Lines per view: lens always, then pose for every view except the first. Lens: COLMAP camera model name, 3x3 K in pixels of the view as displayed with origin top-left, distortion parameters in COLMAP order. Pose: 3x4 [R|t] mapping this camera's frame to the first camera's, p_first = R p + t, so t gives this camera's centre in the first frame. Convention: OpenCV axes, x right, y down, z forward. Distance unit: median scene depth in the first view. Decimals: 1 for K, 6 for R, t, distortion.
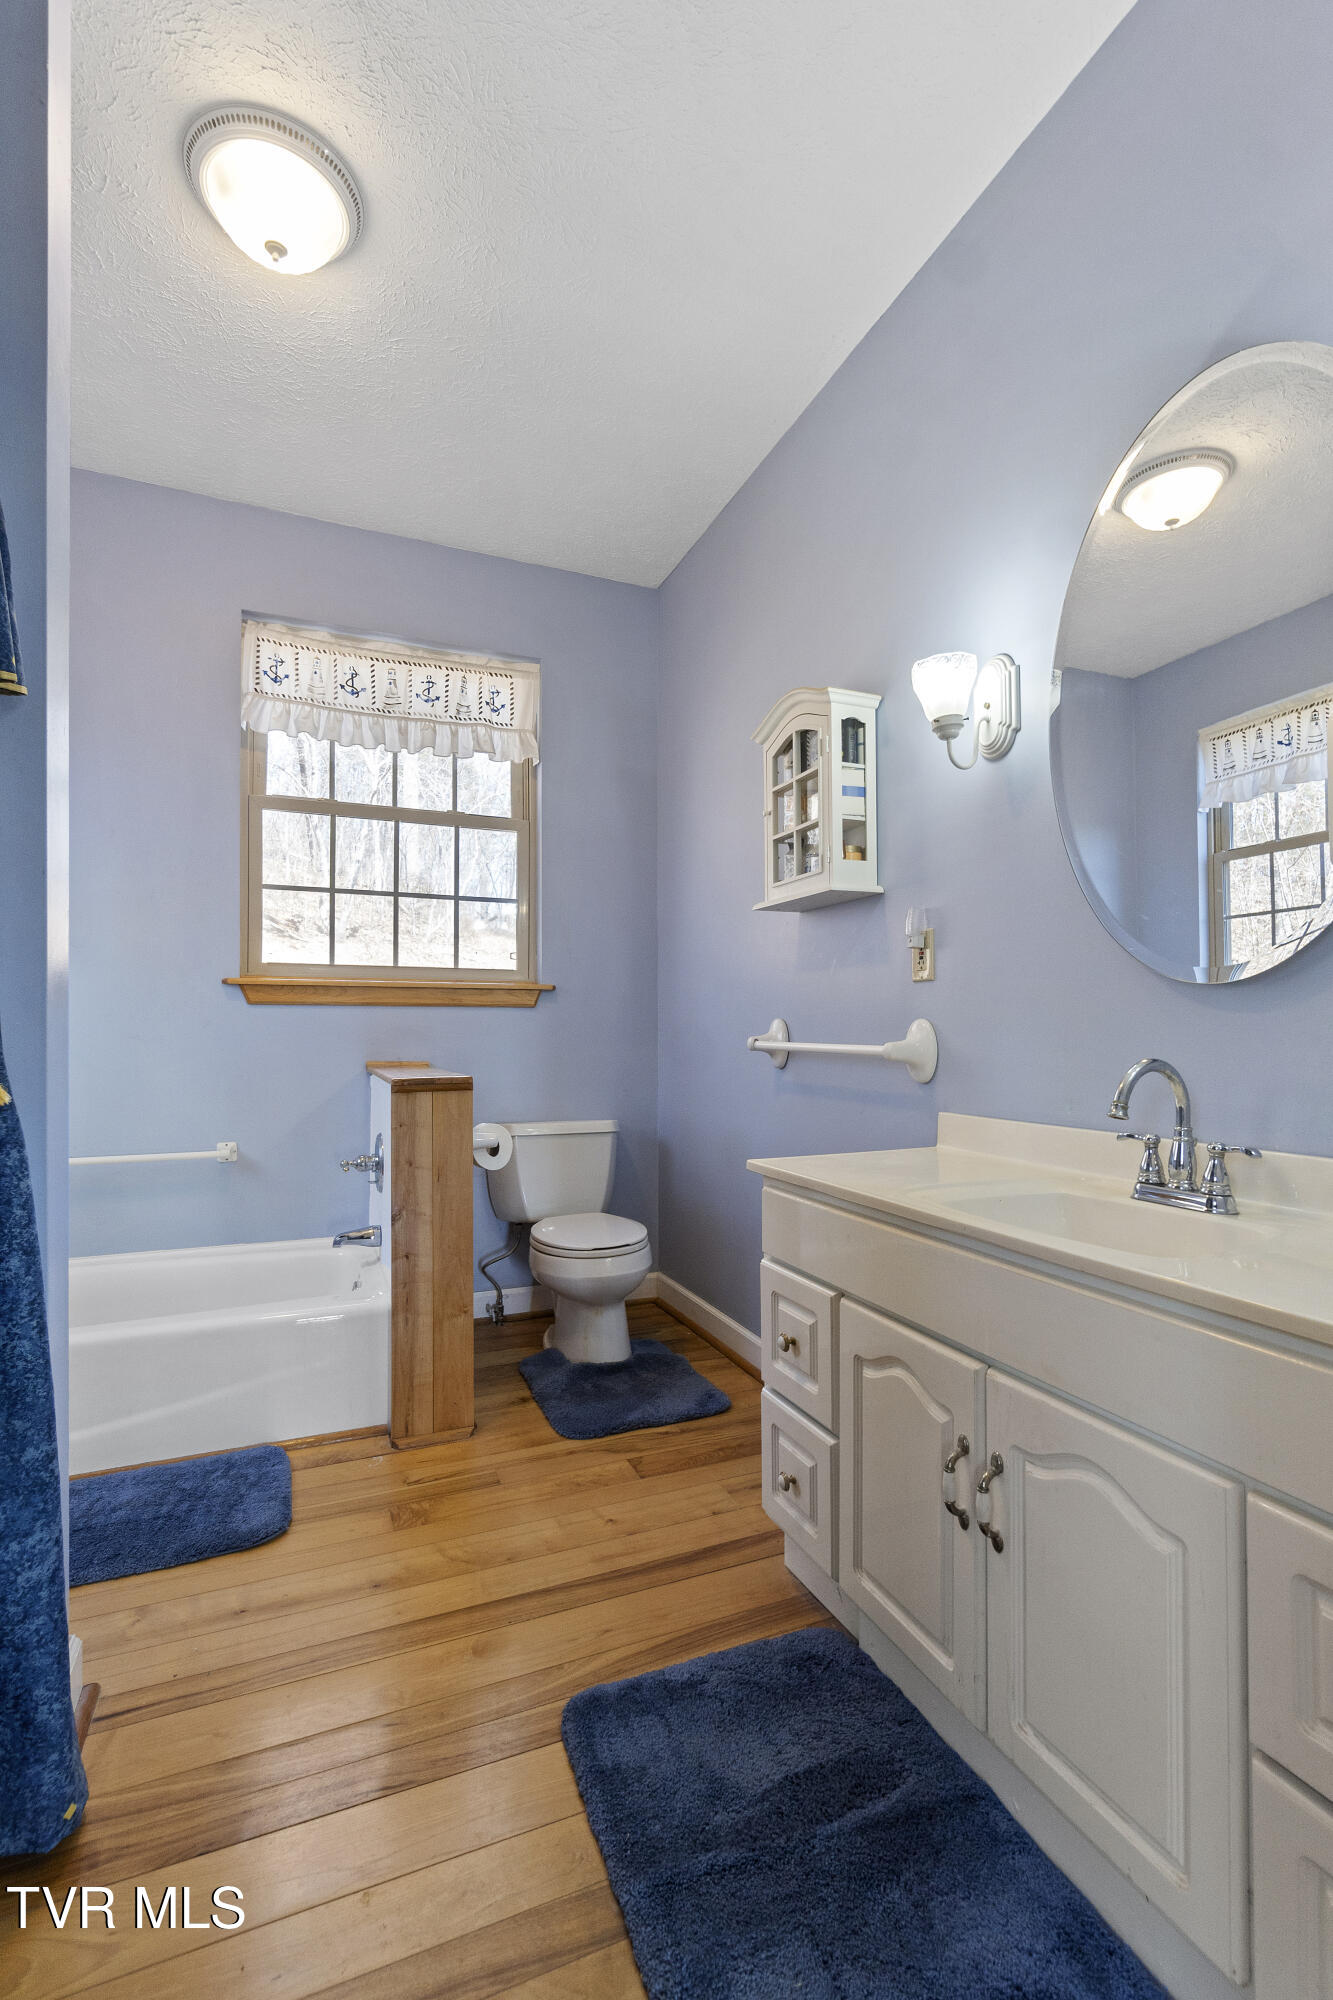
lens RADIAL K [[875.0, 0, 655.8], [0, 875.0, 1007.1], [0, 0, 1]] dist [-0.011211, -0.000275]
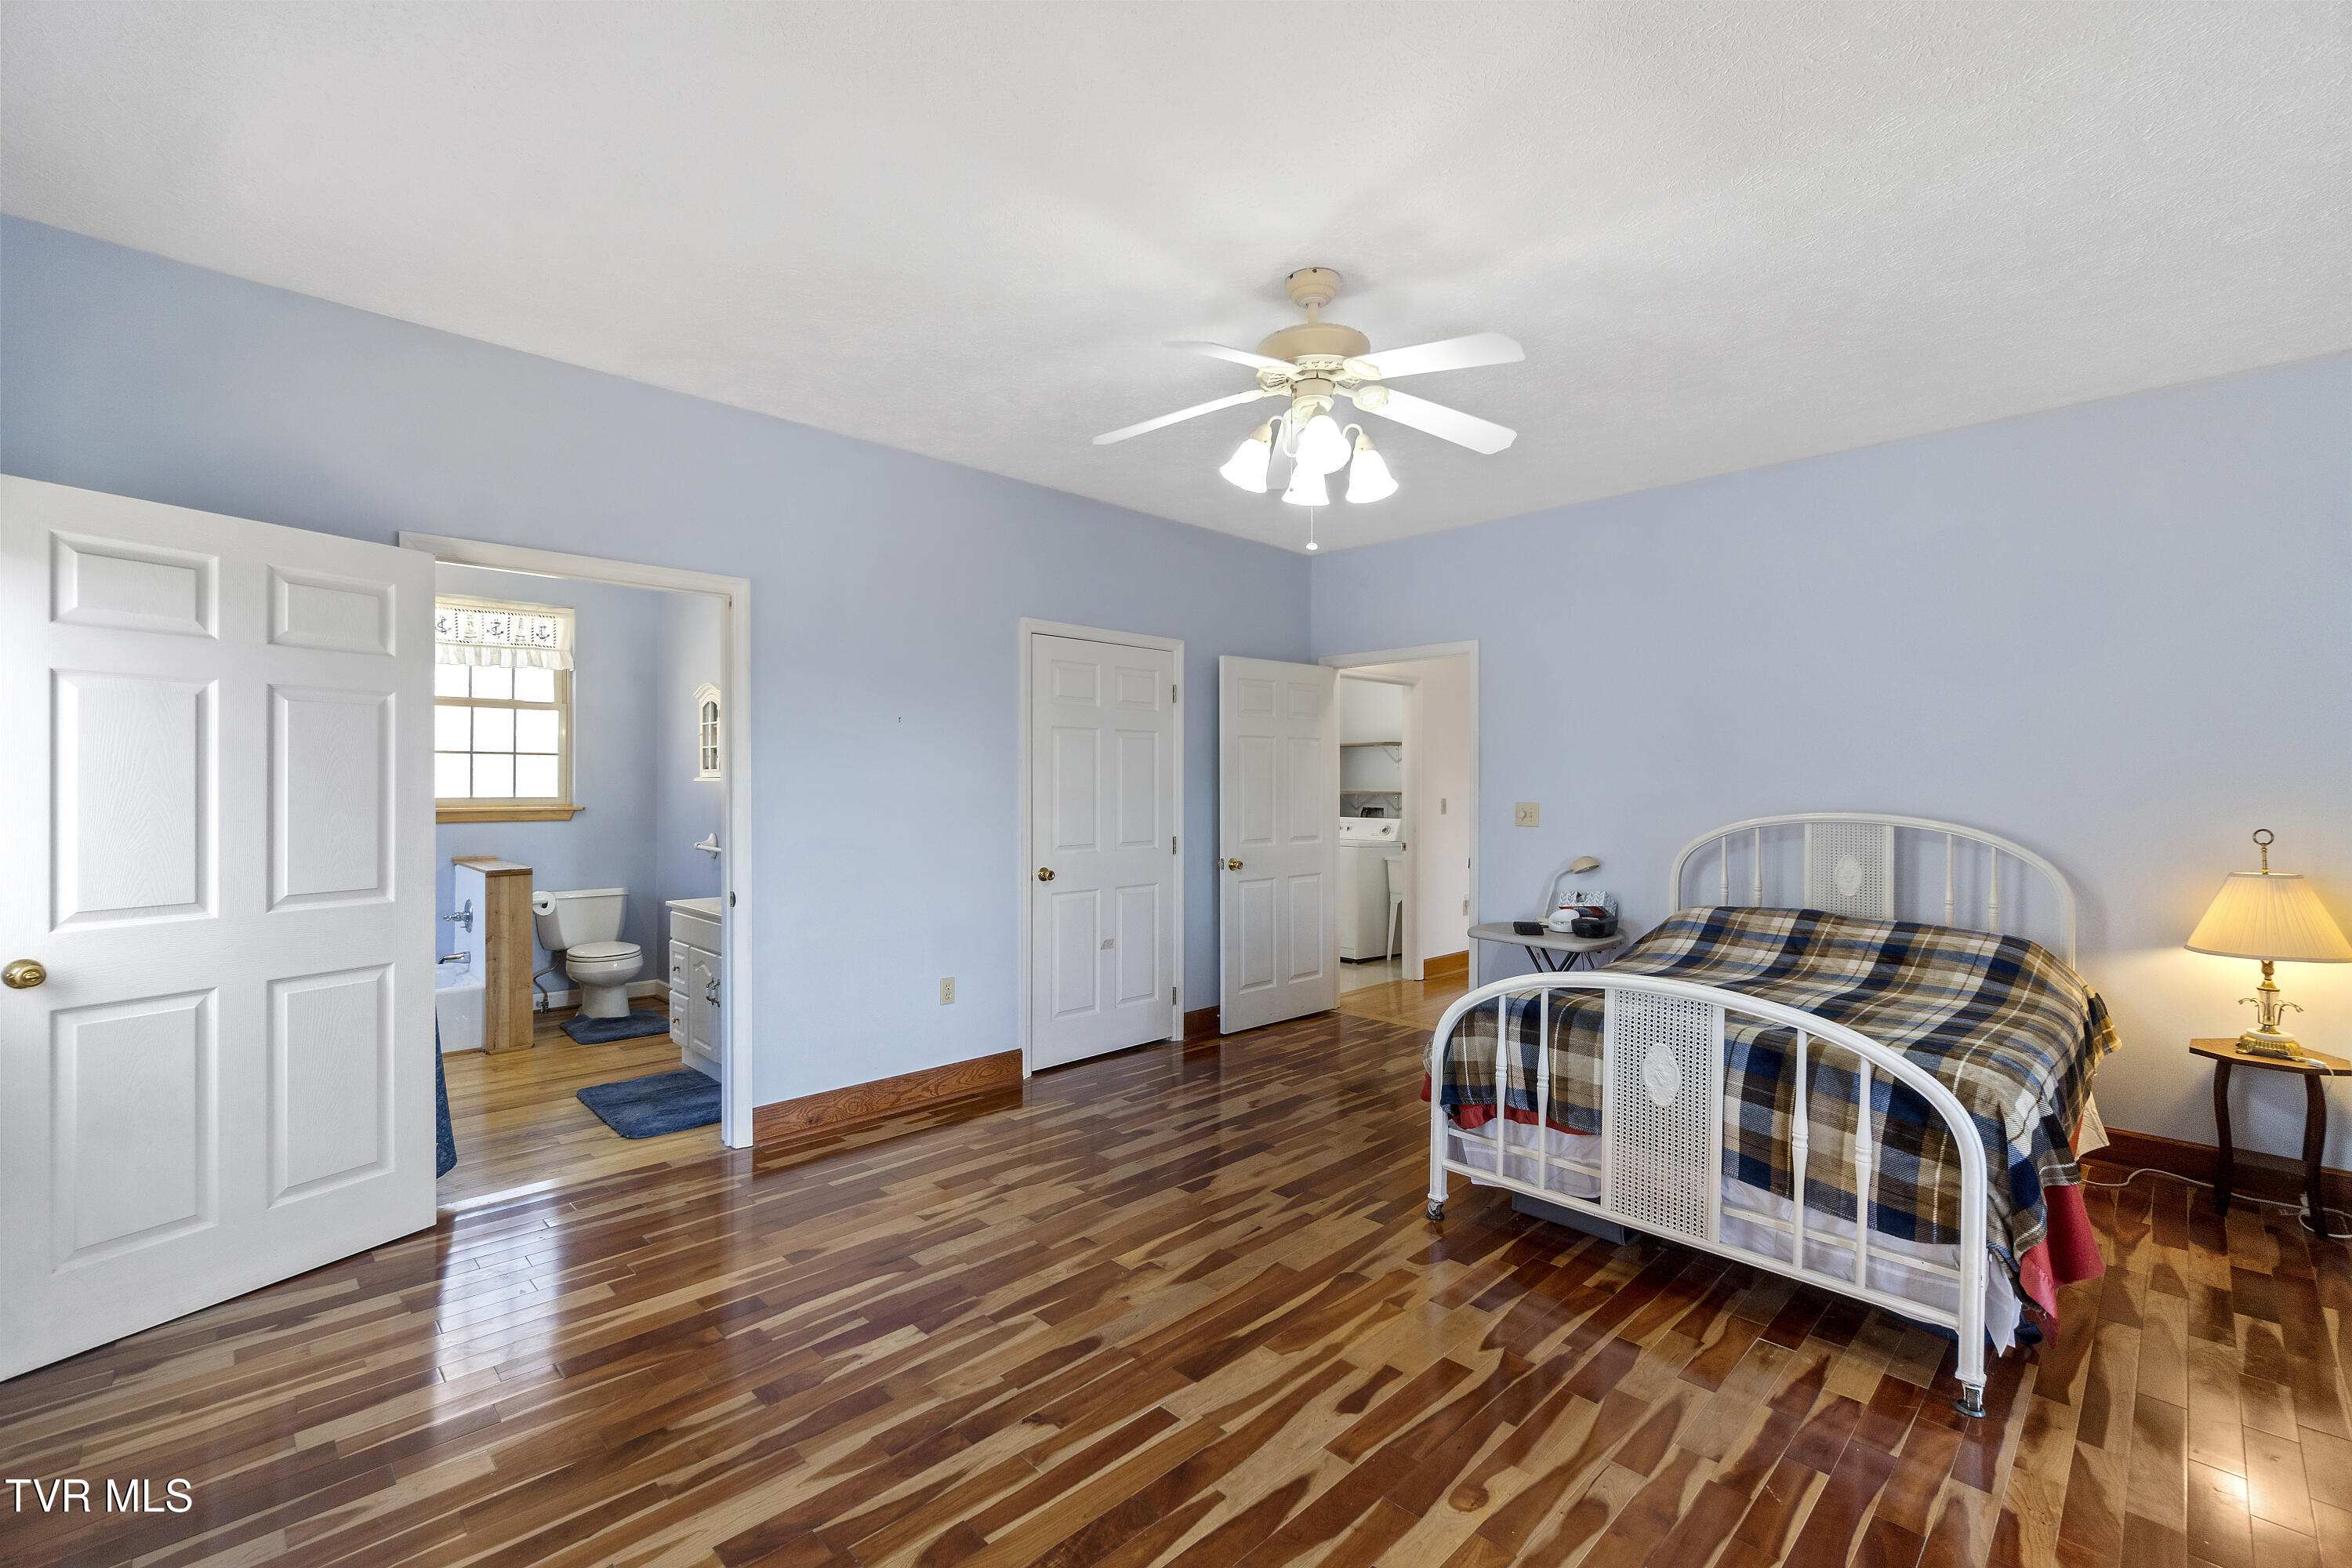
lens RADIAL K [[1028.9, 0, 1188.0], [0, 1028.9, 778.0], [0, 0, 1]] dist [-0.011211, -0.000275]
pose [[0.922198, 0.006019, 0.386672, 0.197208], [-0.016718, 0.999565, 0.024312, -0.154775], [-0.386357, -0.028885, 0.921897, -1.288968]]
